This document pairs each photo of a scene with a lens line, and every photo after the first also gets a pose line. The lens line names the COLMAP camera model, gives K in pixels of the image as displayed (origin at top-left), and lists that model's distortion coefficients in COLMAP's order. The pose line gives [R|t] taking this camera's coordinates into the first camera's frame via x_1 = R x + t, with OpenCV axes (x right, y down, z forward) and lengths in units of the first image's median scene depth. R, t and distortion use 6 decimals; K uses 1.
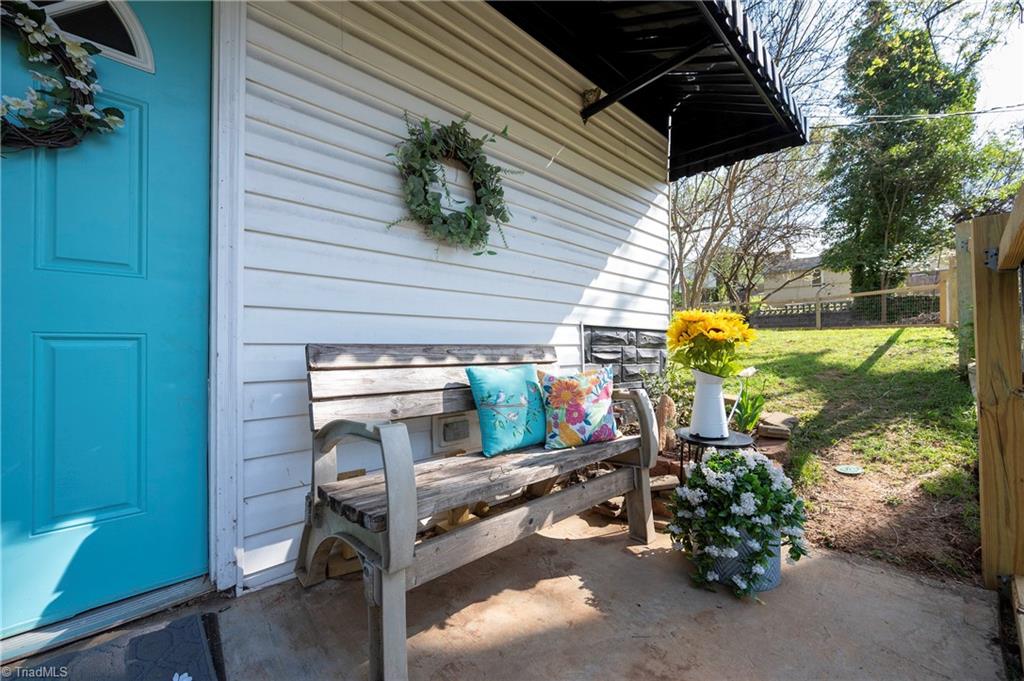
lens RADIAL K [[410.9, 0, 512.0], [0, 410.9, 340.5], [0, 0, 1]] dist [0.012468, 0.000193]
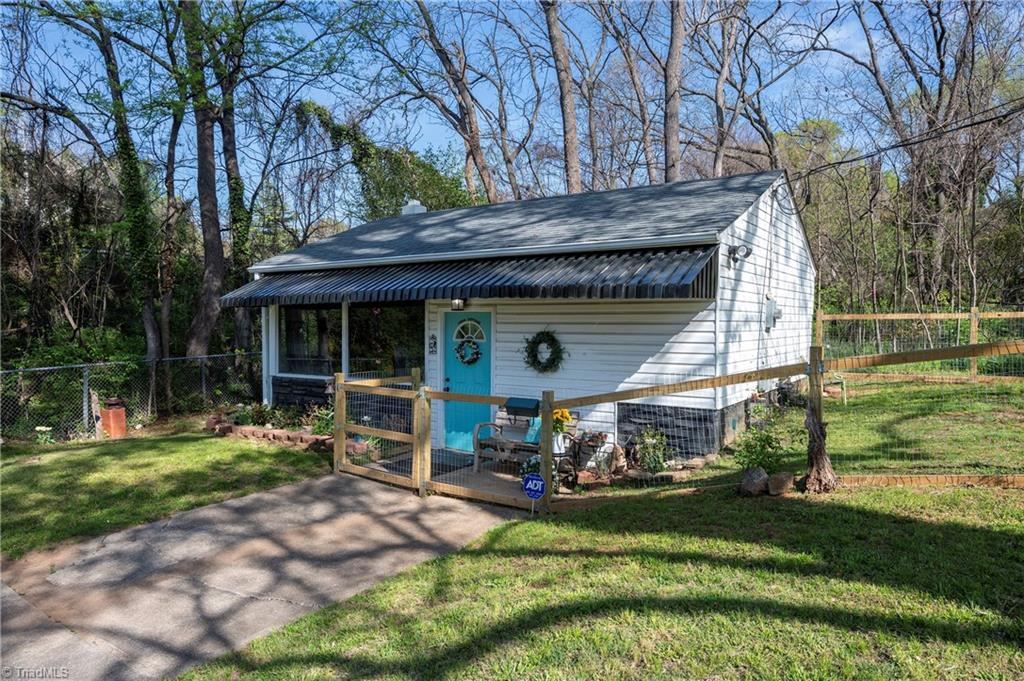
lens RADIAL K [[664.0, 0, 512.0], [0, 664.0, 340.5], [0, 0, 1]] dist [-0.000370, -0.000032]
pose [[0.185187, 0.026016, -0.982359, 3.343276], [0.011252, 0.999528, 0.028592, -0.451343], [0.982639, -0.016348, 0.184807, -0.056623]]
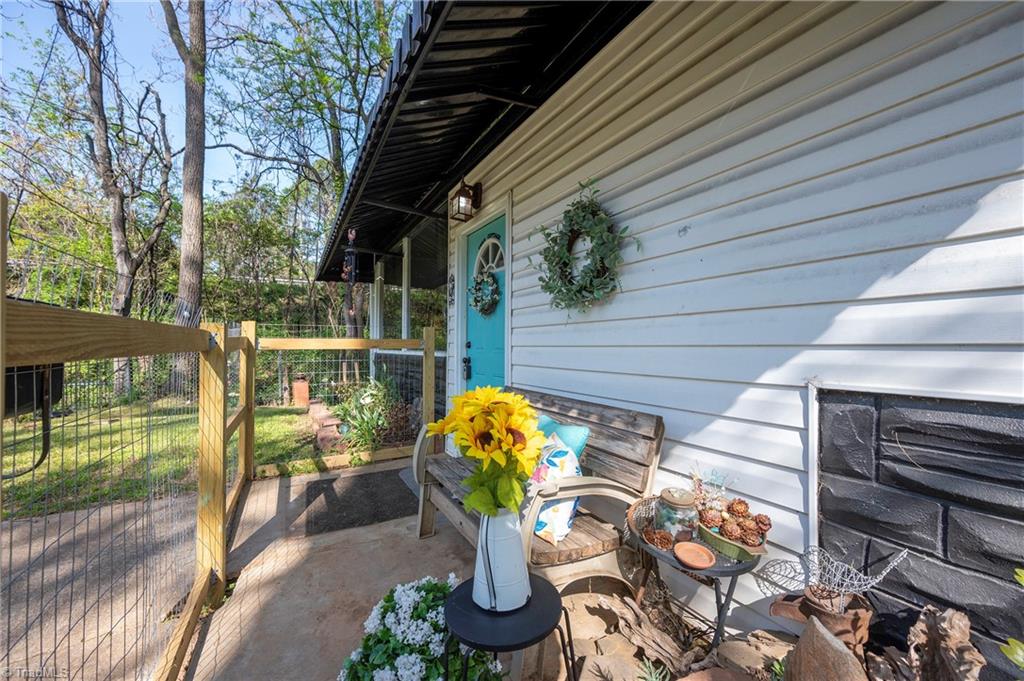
lens RADIAL K [[413.9, 0, 512.0], [0, 413.9, 340.5], [0, 0, 1]] dist [-0.000609, -0.000141]
pose [[-0.248352, -0.002617, -0.968666, 0.762897], [0.022489, 0.999711, -0.008467, -0.103162], [0.968409, -0.023887, -0.248221, 0.835319]]
